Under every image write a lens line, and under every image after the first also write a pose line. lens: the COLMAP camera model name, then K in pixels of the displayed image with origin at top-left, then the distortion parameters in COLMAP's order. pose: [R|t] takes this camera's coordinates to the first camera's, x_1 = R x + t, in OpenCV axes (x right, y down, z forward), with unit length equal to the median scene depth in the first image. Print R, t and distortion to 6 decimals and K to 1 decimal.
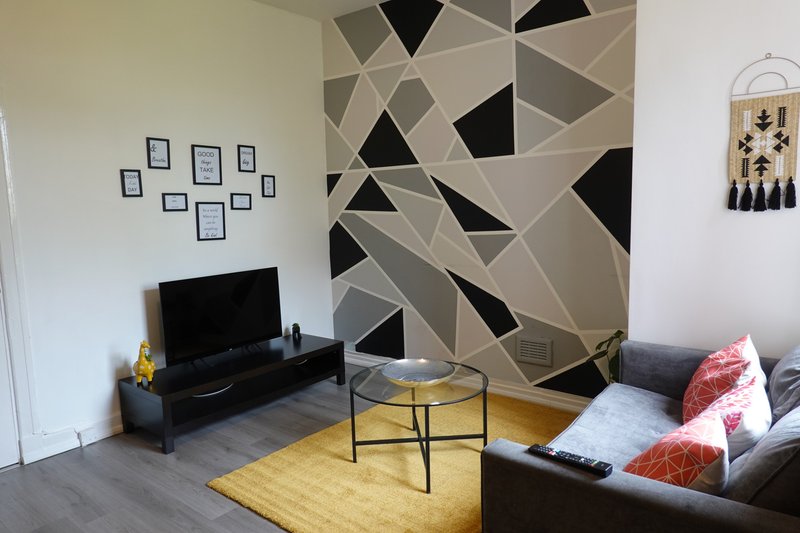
lens RADIAL K [[537.2, 0, 401.5], [0, 537.2, 266.2], [0, 0, 1]] dist [0.011455, 0.003335]
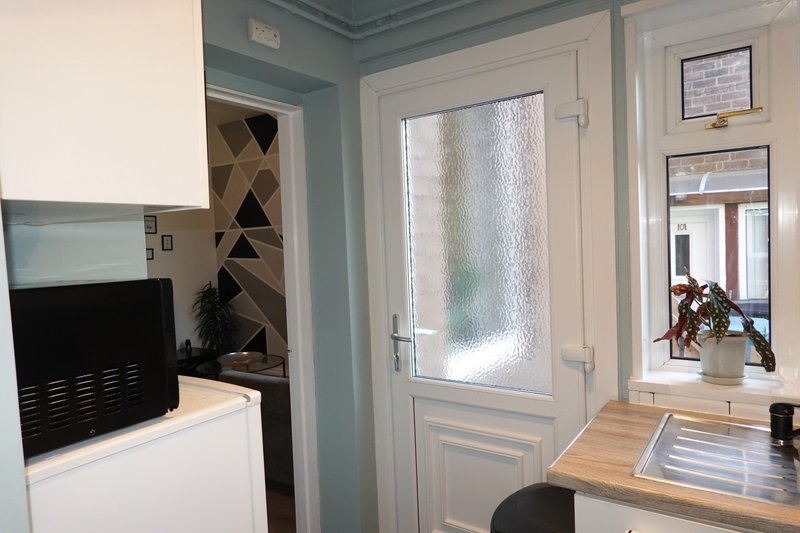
lens RADIAL K [[537.2, 0, 396.8], [0, 537.2, 267.7], [0, 0, 1]] dist [0.011455, 0.003335]
pose [[0.997803, -0.021816, 0.062554, 0.263362], [0.026328, 0.997040, -0.072233, 0.036164], [-0.060793, 0.073722, 0.995424, -0.445418]]
